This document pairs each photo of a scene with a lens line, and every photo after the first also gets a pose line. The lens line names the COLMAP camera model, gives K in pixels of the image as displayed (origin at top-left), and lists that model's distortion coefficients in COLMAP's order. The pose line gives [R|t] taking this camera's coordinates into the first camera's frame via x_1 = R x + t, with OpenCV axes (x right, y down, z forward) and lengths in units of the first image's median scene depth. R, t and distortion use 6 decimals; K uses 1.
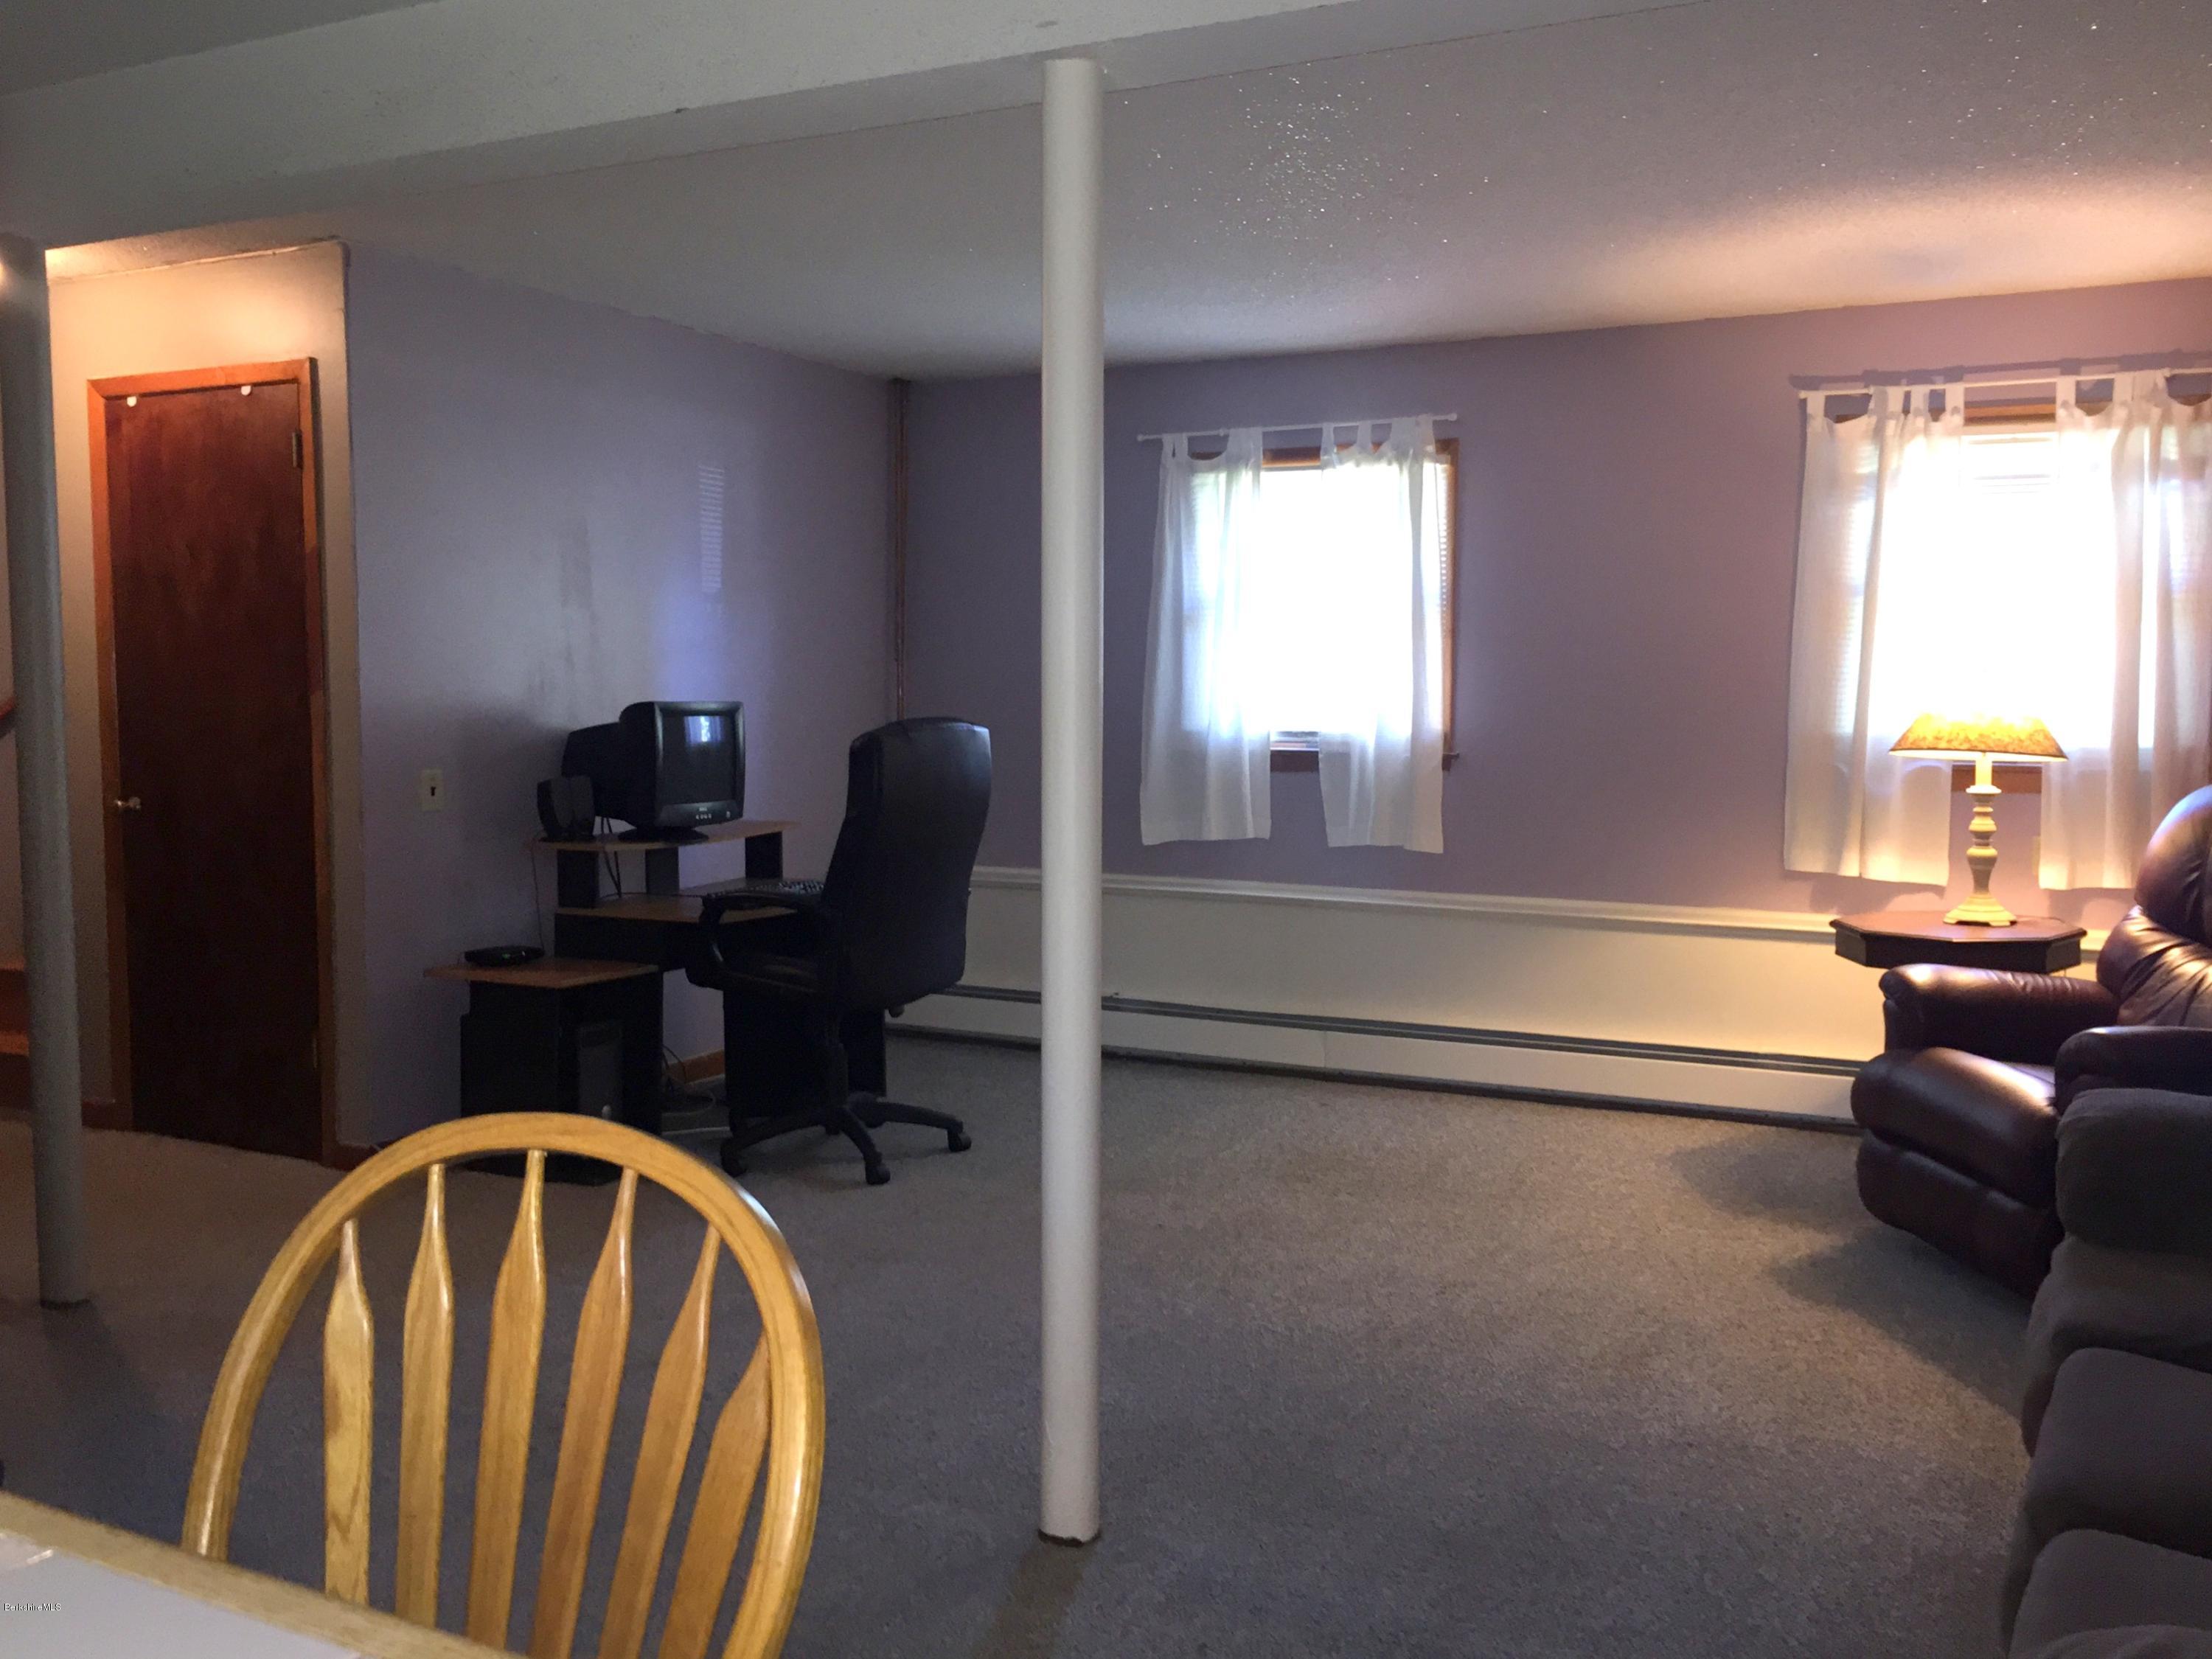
lens RADIAL K [[1922.3, 0, 1111.4], [0, 1922.3, 828.2], [0, 0, 1]] dist [0.069111, -0.085908]
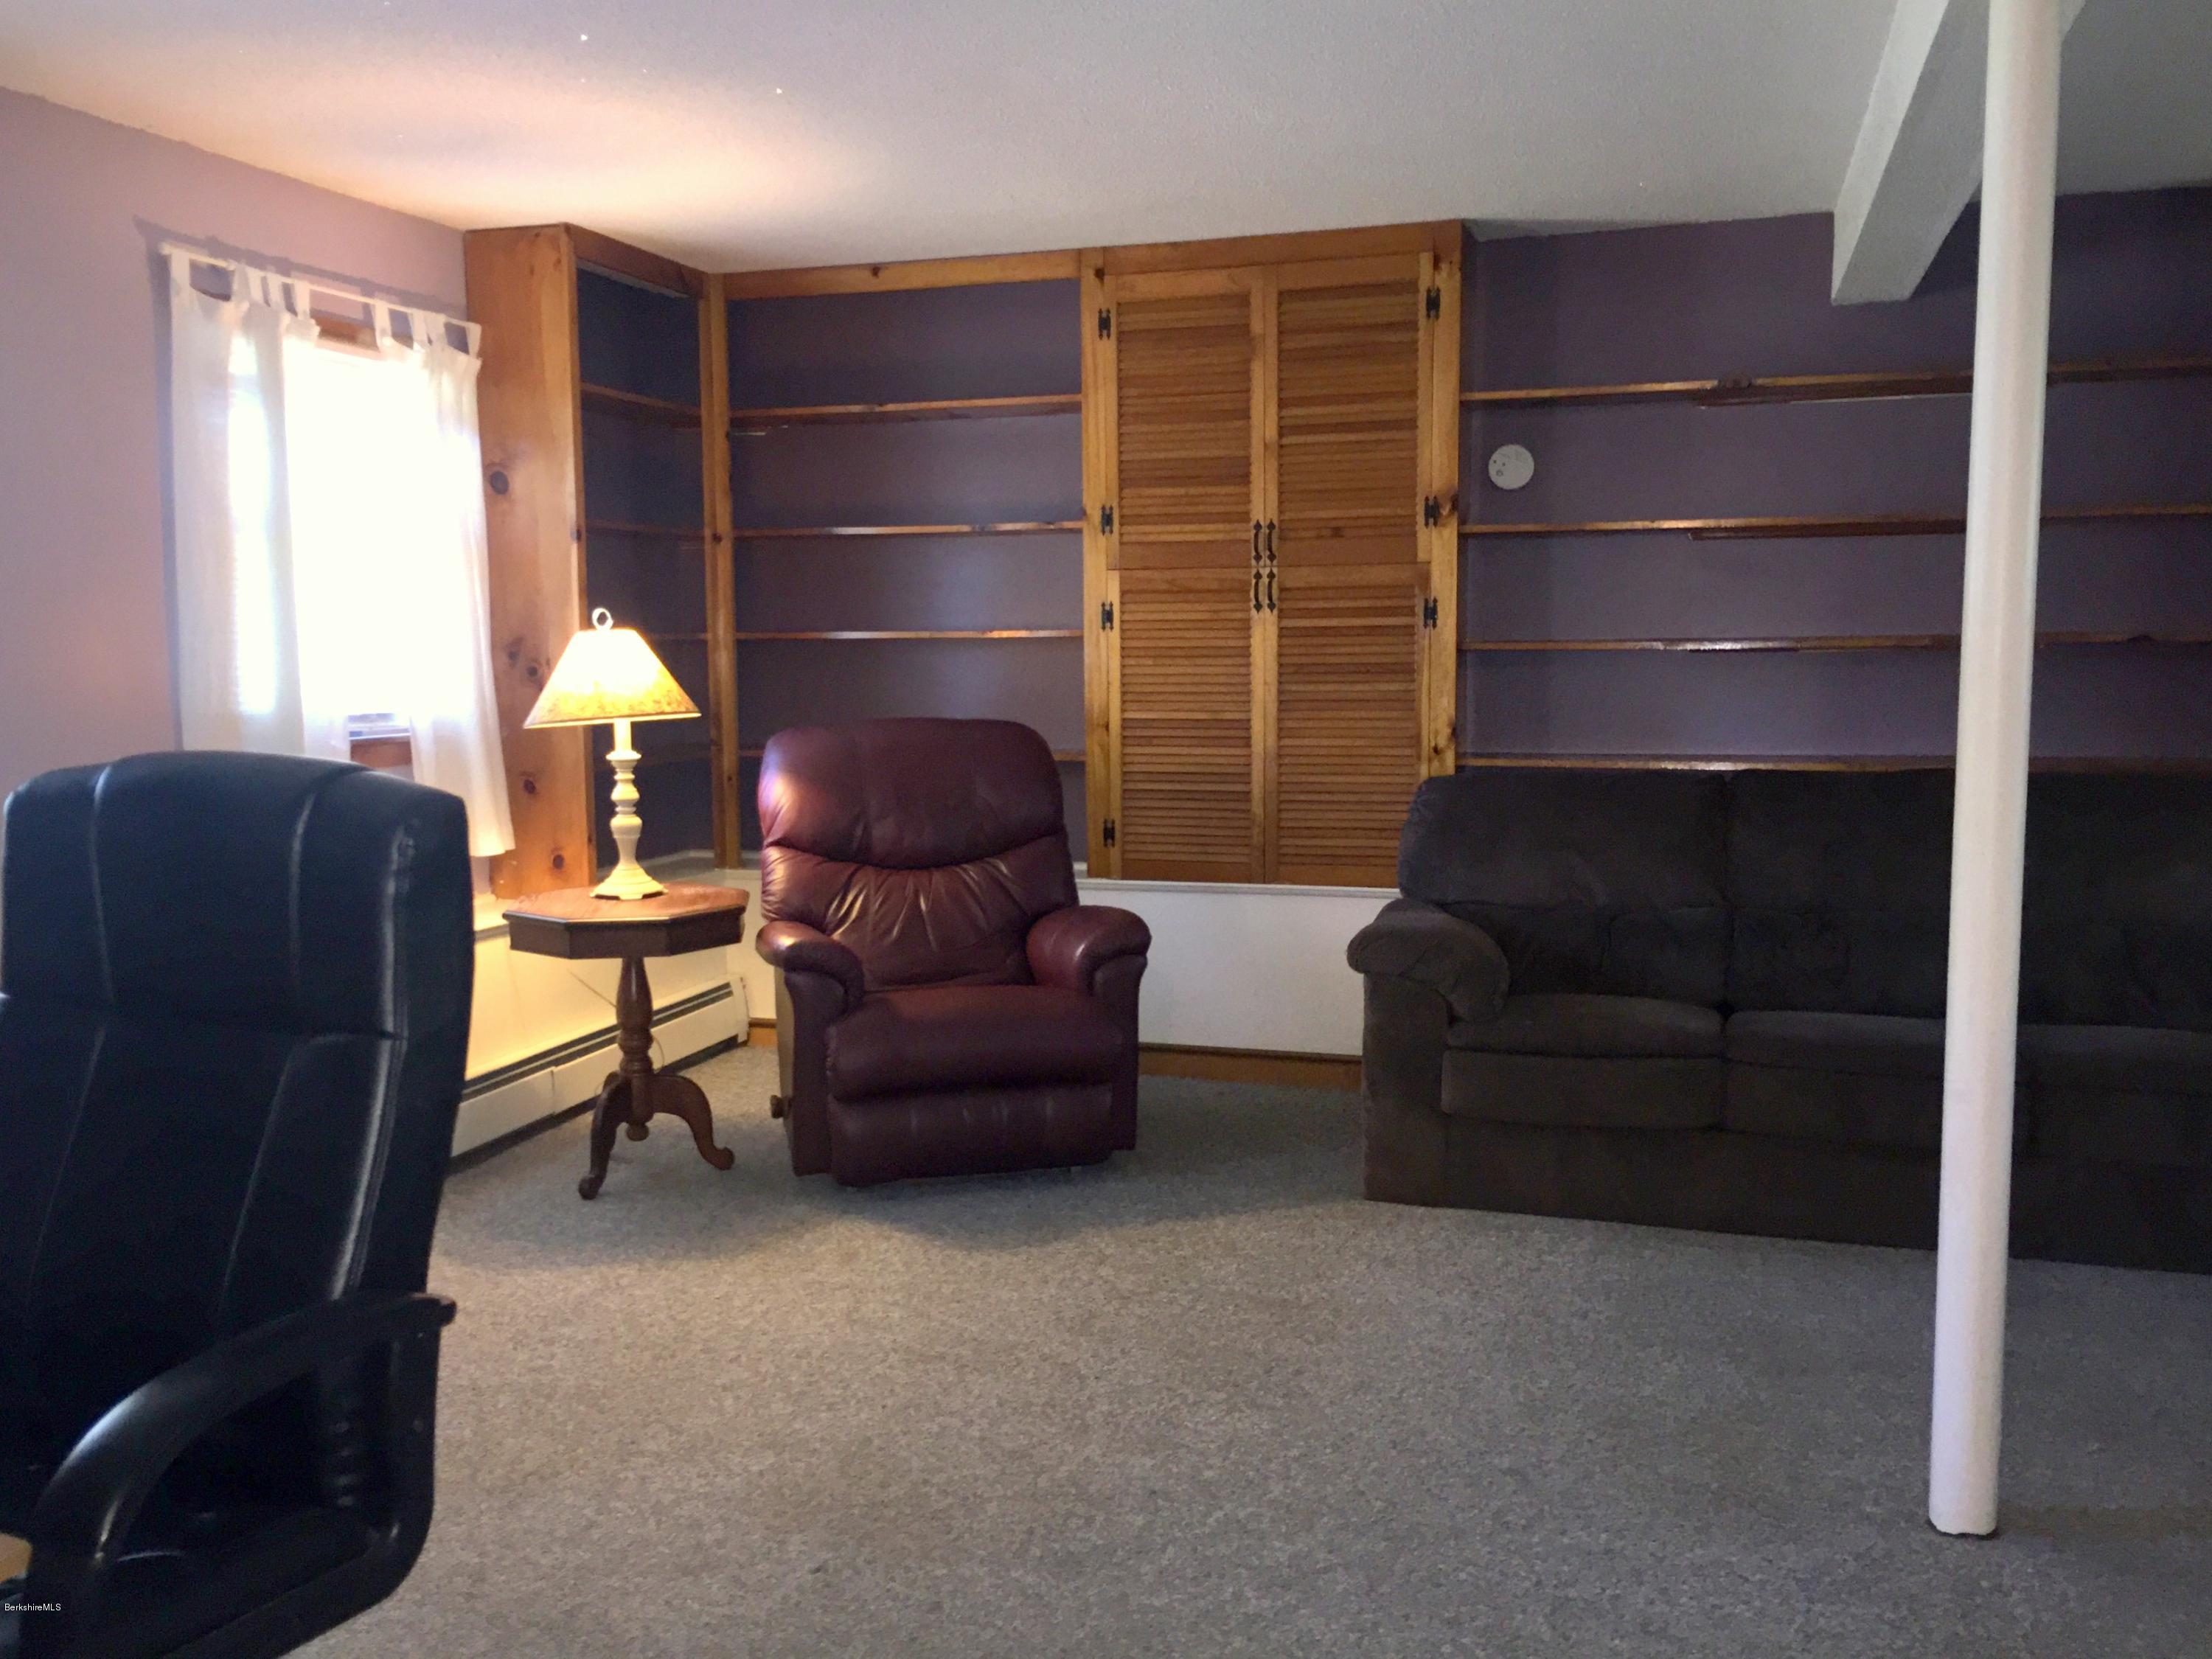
lens RADIAL K [[1922.3, 0, 1111.4], [0, 1922.3, 828.2], [0, 0, 1]] dist [0.069111, -0.085908]
pose [[-0.171202, -0.102564, 0.979883, -0.478908], [0.086521, 0.989159, 0.118652, -0.070129], [-0.981430, 0.105094, -0.160472, 0.855779]]
